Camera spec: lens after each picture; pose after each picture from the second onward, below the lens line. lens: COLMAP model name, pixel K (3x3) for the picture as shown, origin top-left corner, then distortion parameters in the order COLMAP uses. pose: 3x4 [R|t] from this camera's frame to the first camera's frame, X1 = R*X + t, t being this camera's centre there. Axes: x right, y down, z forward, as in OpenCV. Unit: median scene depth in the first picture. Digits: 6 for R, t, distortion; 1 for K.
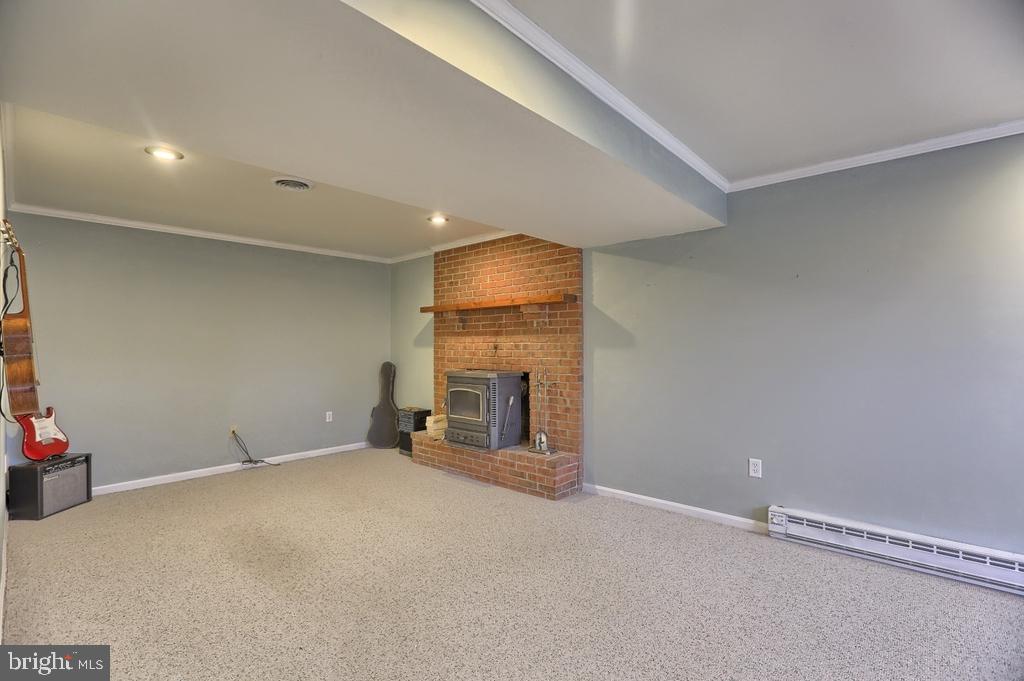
lens RADIAL K [[472.5, 0, 510.8], [0, 472.5, 343.4], [0, 0, 1]] dist [-0.026991, 0.005887]
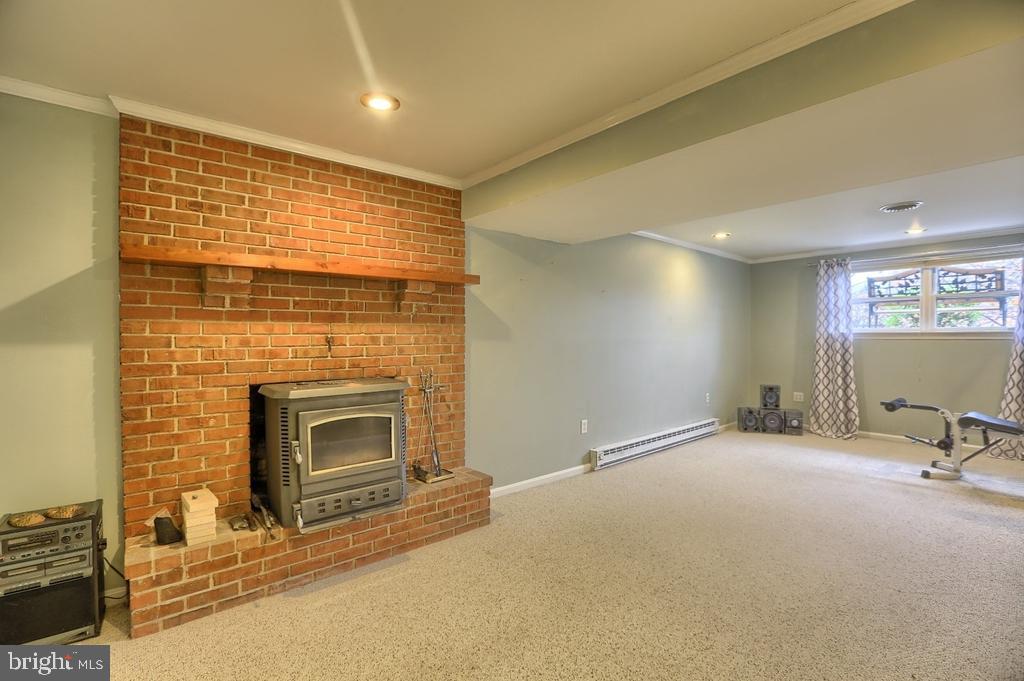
lens RADIAL K [[472.5, 0, 512.2], [0, 472.5, 338.0], [0, 0, 1]] dist [-0.026991, 0.005887]
pose [[0.132450, -0.002262, 0.991187, -0.621263], [-0.000180, 0.999997, 0.002306, 0.002356], [-0.991190, -0.000484, 0.132449, 0.725440]]
